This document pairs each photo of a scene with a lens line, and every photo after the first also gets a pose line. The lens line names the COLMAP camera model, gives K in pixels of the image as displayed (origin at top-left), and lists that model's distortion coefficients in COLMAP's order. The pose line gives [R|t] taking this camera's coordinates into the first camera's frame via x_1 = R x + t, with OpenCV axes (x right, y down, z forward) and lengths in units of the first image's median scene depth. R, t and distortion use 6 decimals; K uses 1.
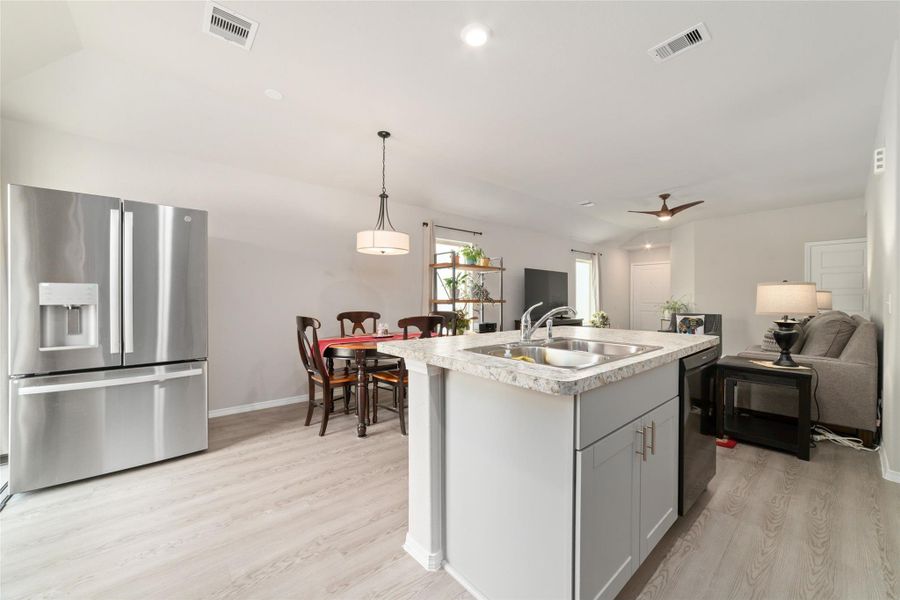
lens RADIAL K [[344.5, 0, 452.4], [0, 344.5, 298.5], [0, 0, 1]] dist [-0.028471, 0.011291]
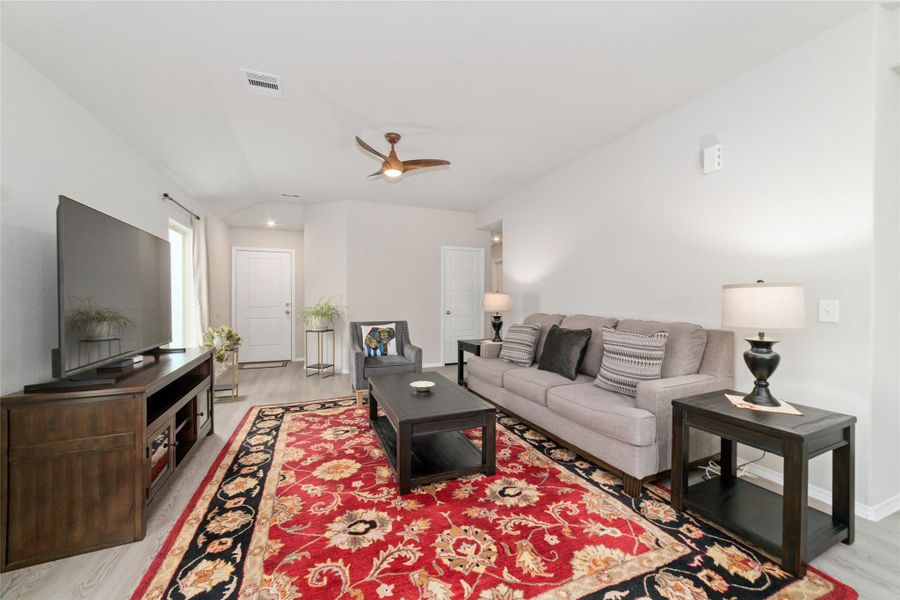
lens RADIAL K [[344.5, 0, 452.4], [0, 344.5, 298.5], [0, 0, 1]] dist [-0.028471, 0.011291]
pose [[0.313845, -0.004432, 0.949464, 0.121868], [0.000895, 0.999990, 0.004372, -0.018173], [-0.949474, -0.000522, 0.313845, 1.347711]]
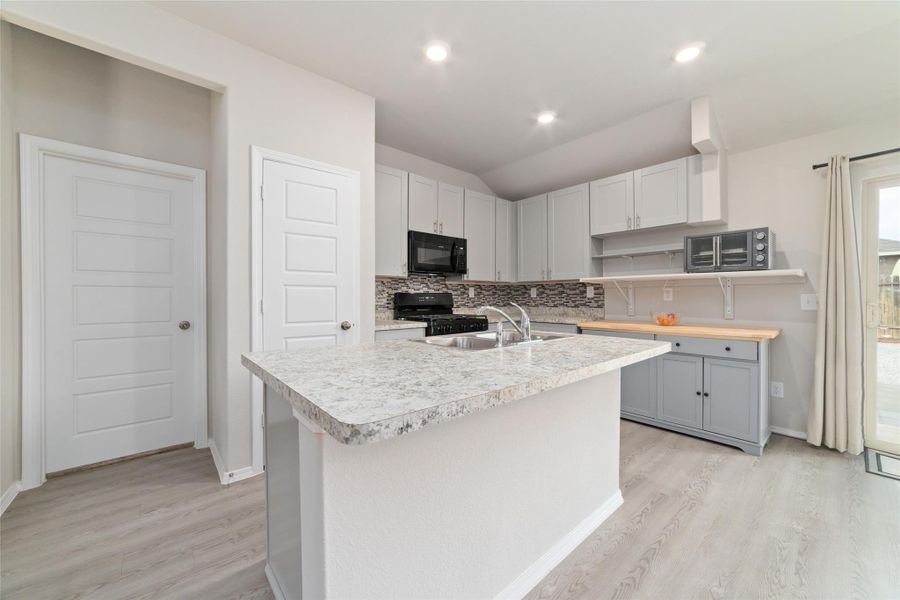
lens RADIAL K [[344.5, 0, 452.4], [0, 344.5, 298.5], [0, 0, 1]] dist [-0.028471, 0.011291]
pose [[-0.999982, -0.002701, -0.005305, 0.274722], [-0.002717, 0.999992, 0.003037, -0.001439], [0.005297, 0.003052, -0.999981, 1.269528]]
